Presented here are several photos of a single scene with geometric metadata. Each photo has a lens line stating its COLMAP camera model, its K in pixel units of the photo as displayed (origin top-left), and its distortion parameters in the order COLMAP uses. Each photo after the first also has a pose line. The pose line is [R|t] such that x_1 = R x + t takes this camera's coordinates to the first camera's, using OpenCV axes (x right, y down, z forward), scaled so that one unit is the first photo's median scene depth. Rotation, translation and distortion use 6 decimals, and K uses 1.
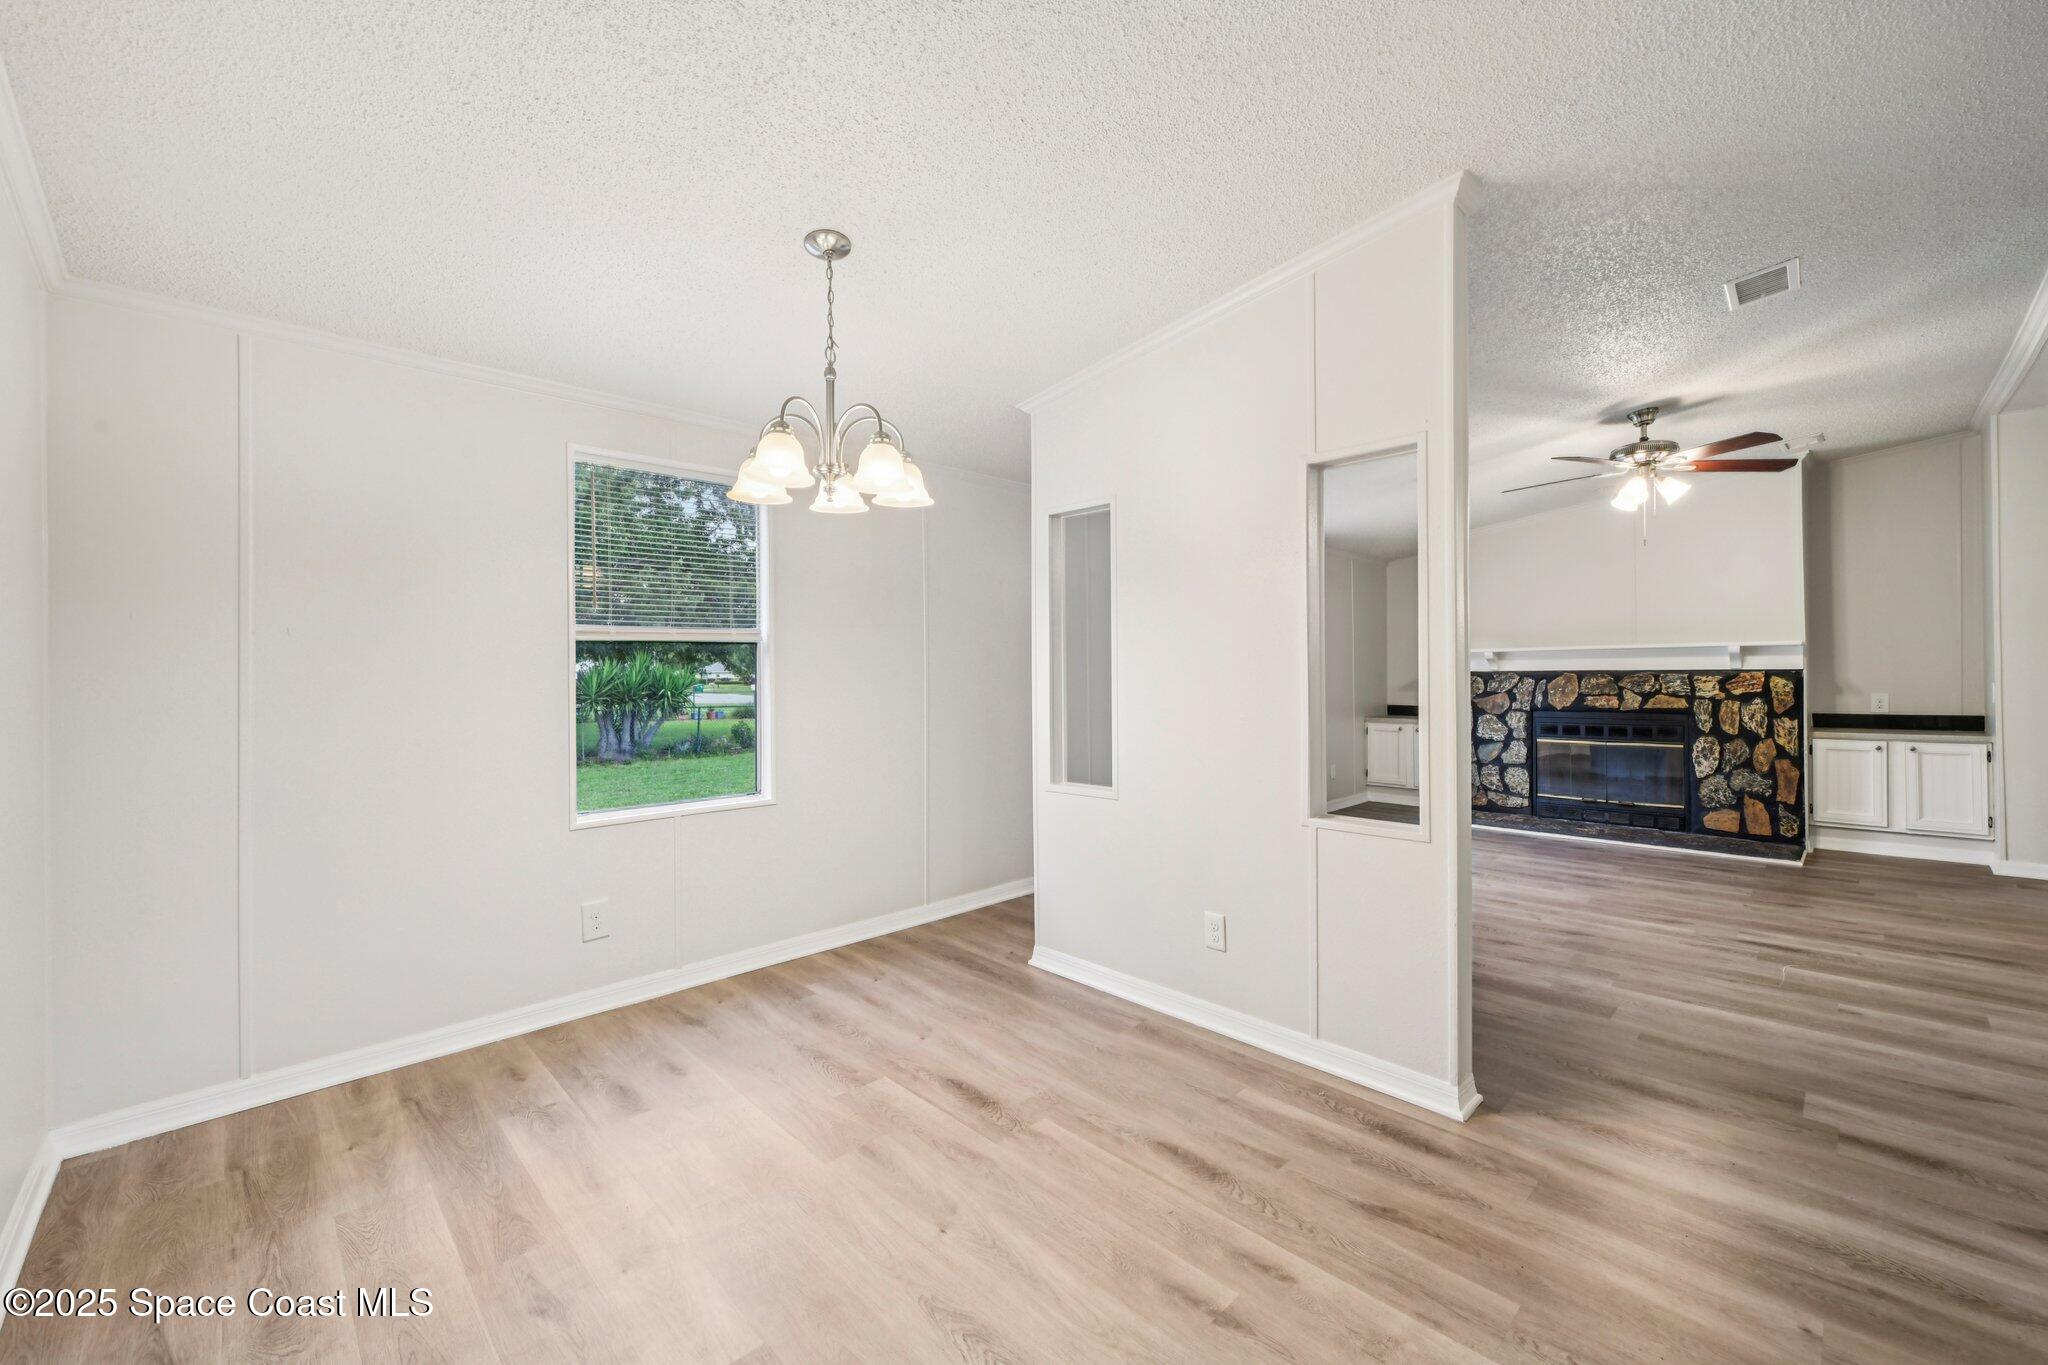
lens RADIAL K [[809.5, 0, 1021.2], [0, 809.5, 668.7], [0, 0, 1]] dist [-0.007578, -0.000303]
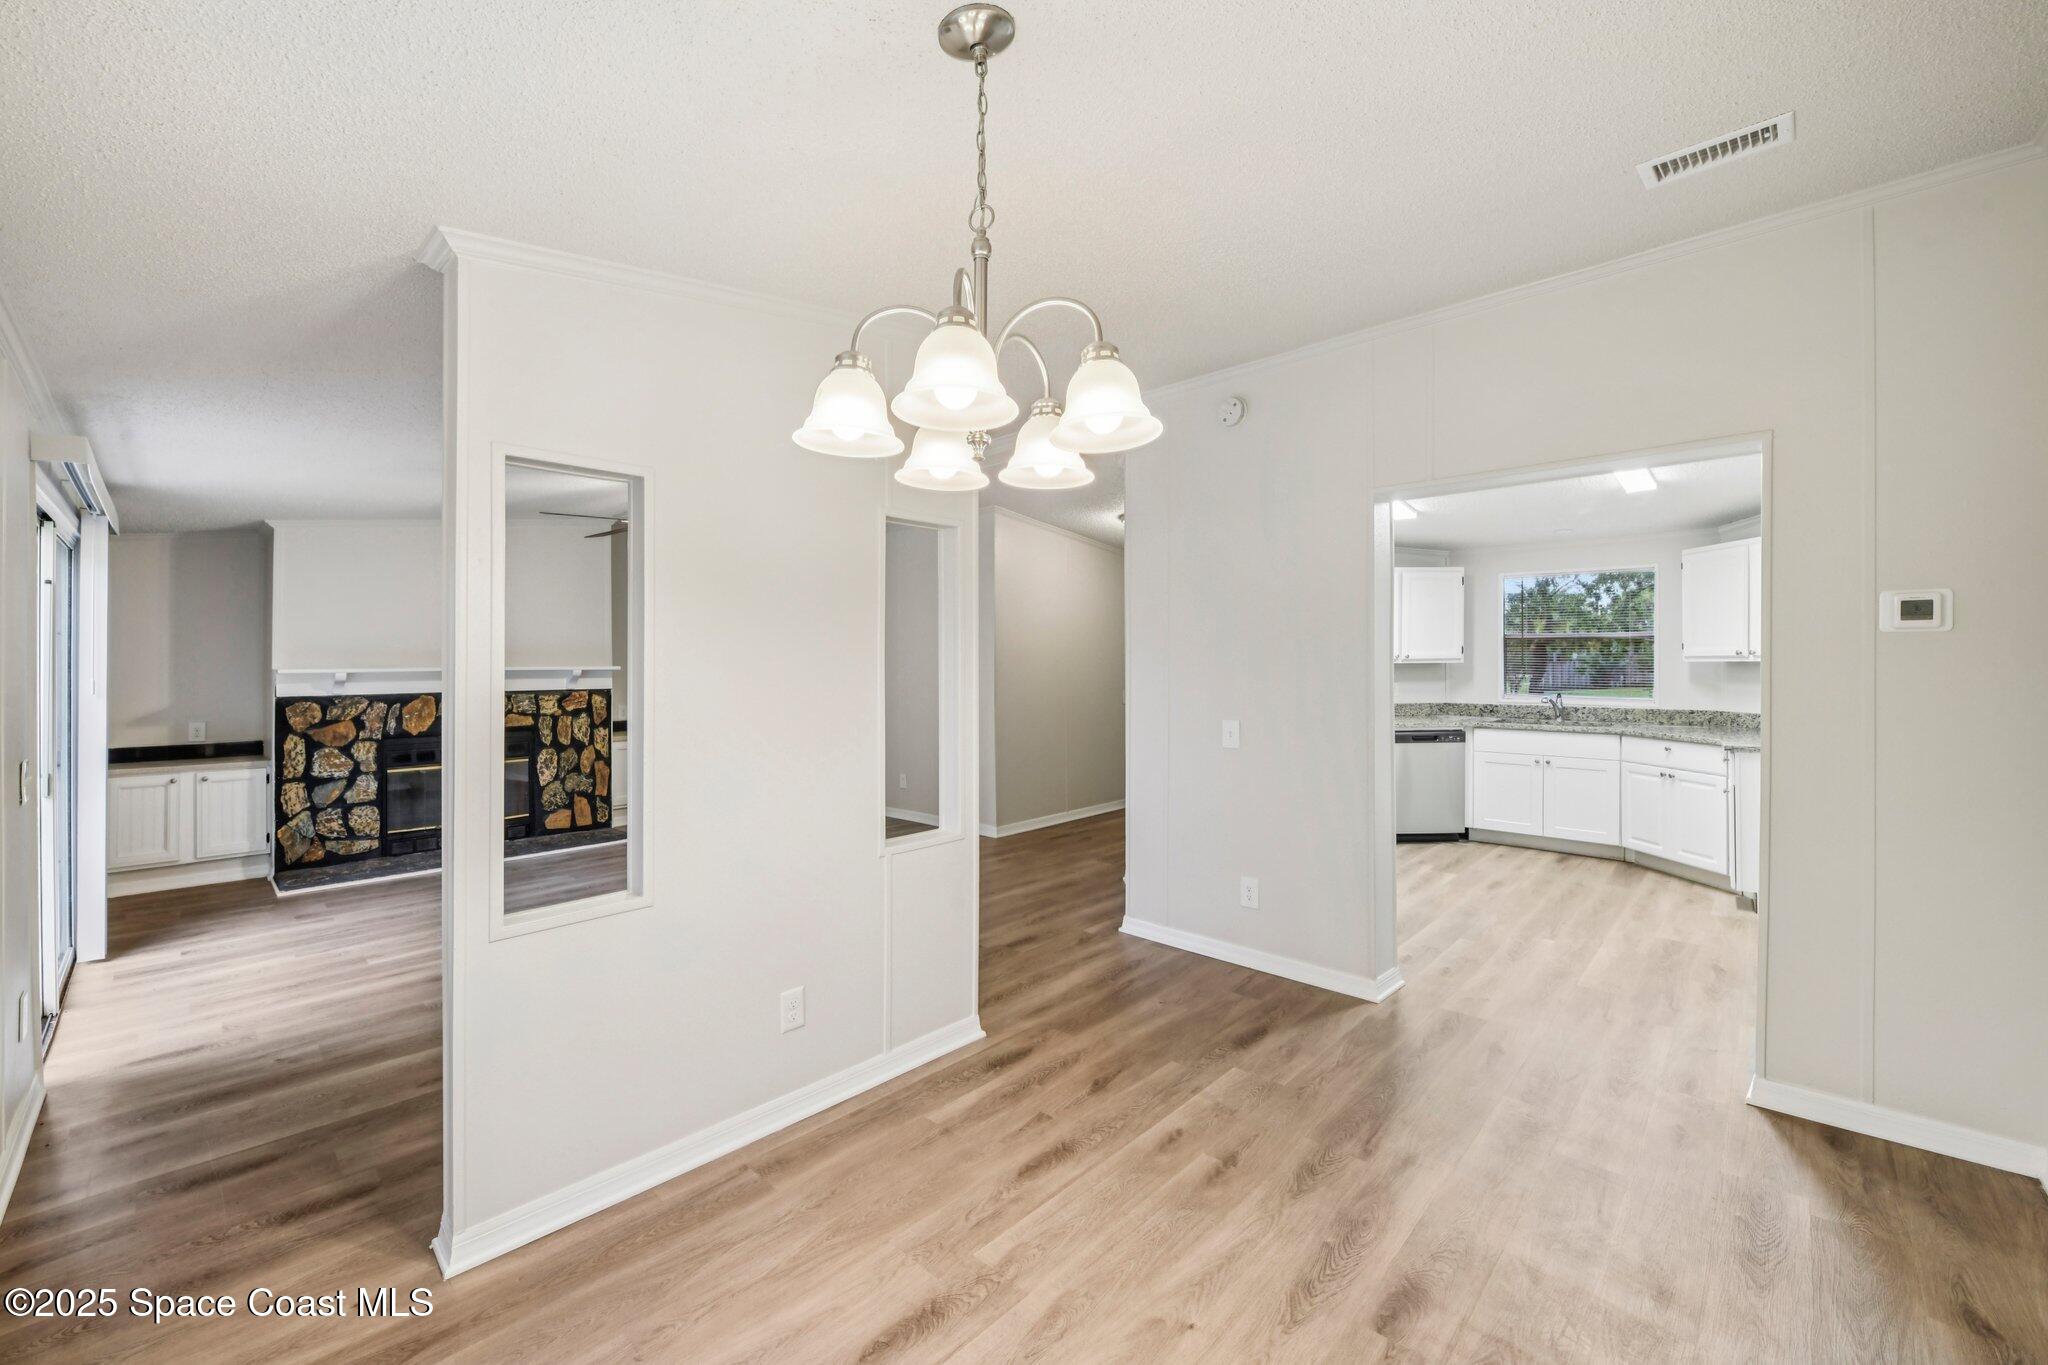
lens RADIAL K [[809.5, 0, 1021.2], [0, 809.5, 672.5], [0, 0, 1]] dist [-0.007578, -0.000303]
pose [[-0.036455, 0.000629, 0.999335, -0.319416], [0.002623, 0.999996, -0.000534, -0.021522], [-0.999332, 0.002602, -0.036456, 0.380693]]
